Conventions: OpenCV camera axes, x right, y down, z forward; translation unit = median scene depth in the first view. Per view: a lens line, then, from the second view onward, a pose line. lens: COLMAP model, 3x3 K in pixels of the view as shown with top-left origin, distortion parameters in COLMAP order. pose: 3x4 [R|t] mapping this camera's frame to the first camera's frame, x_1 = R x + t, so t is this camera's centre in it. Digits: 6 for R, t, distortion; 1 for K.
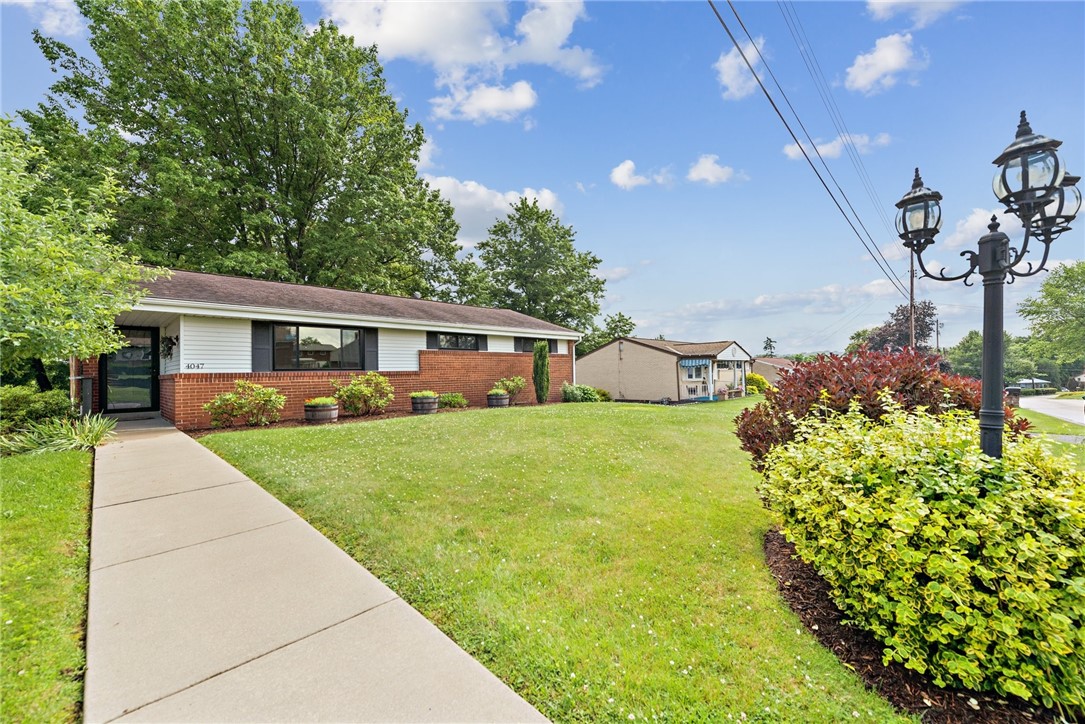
lens RADIAL K [[440.3, 0, 559.3], [0, 440.3, 371.4], [0, 0, 1]] dist [0.008195, 0.000031]
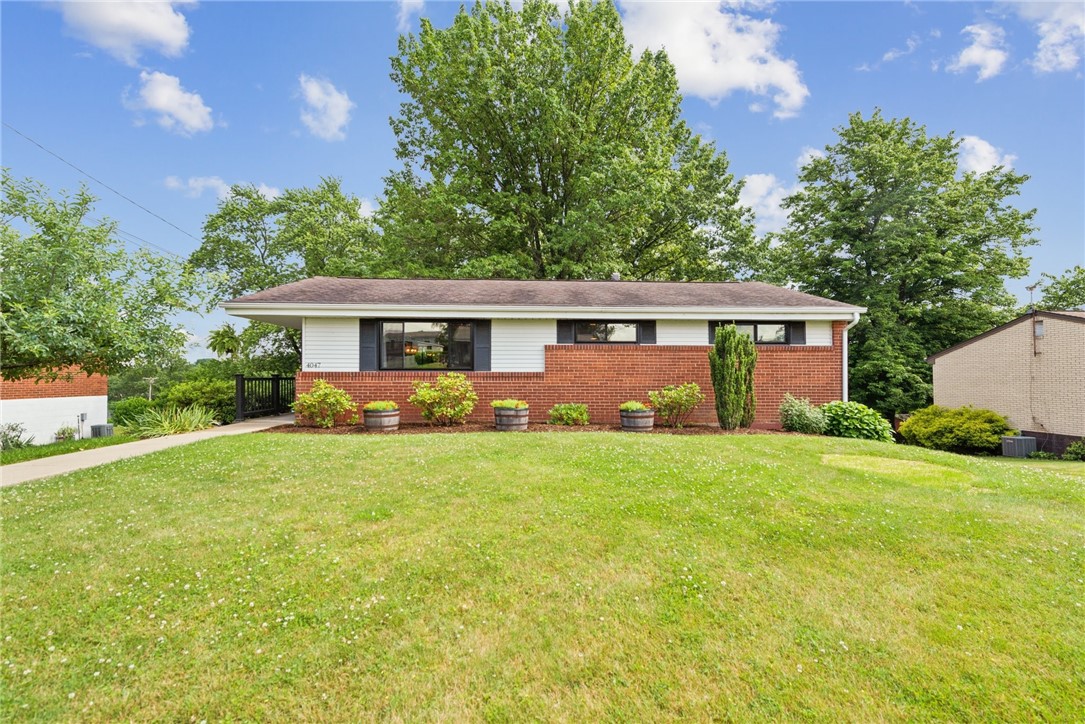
lens RADIAL K [[475.1, 0, 539.4], [0, 475.1, 375.5], [0, 0, 1]] dist [0.000848, -0.000205]
pose [[0.706118, 0.019736, -0.707820, 0.260361], [-0.013234, 0.999805, 0.014676, -0.007539], [0.707971, -0.000996, 0.706241, 0.415388]]
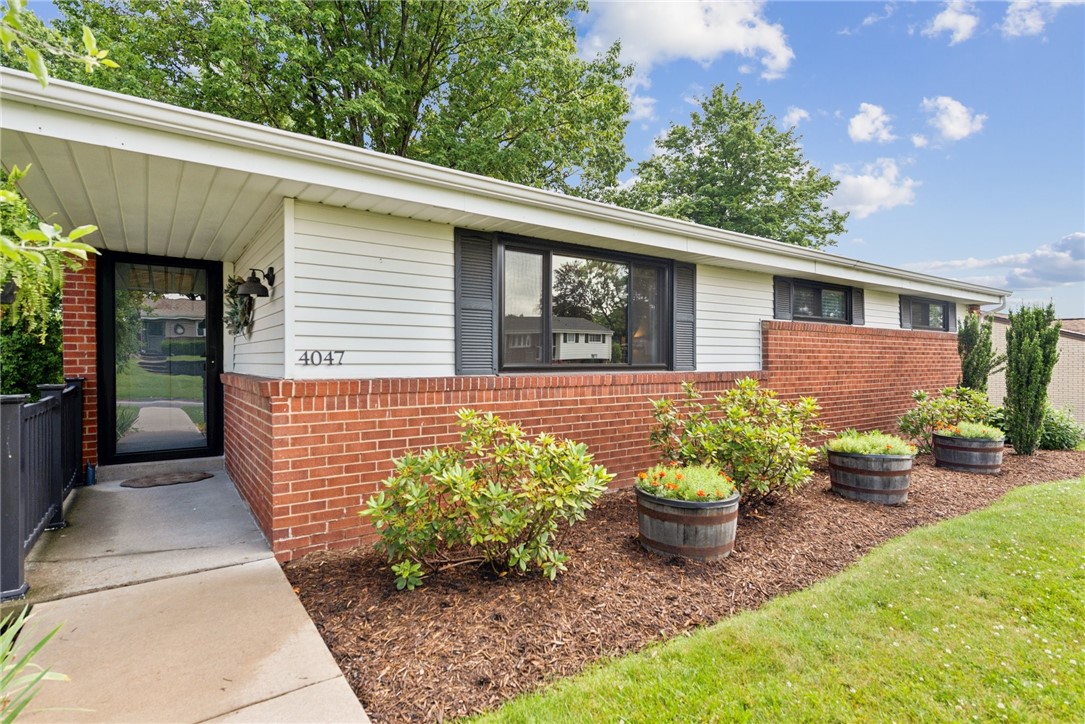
lens RADIAL K [[554.9, 0, 542.5], [0, 554.9, 362.0], [0, 0, 1]] dist [0.037644, 0.000225]
pose [[0.979614, 0.021005, -0.199787, -0.418037], [-0.019286, 0.999758, 0.010544, -0.011468], [0.199960, -0.006476, 0.979783, 0.452023]]
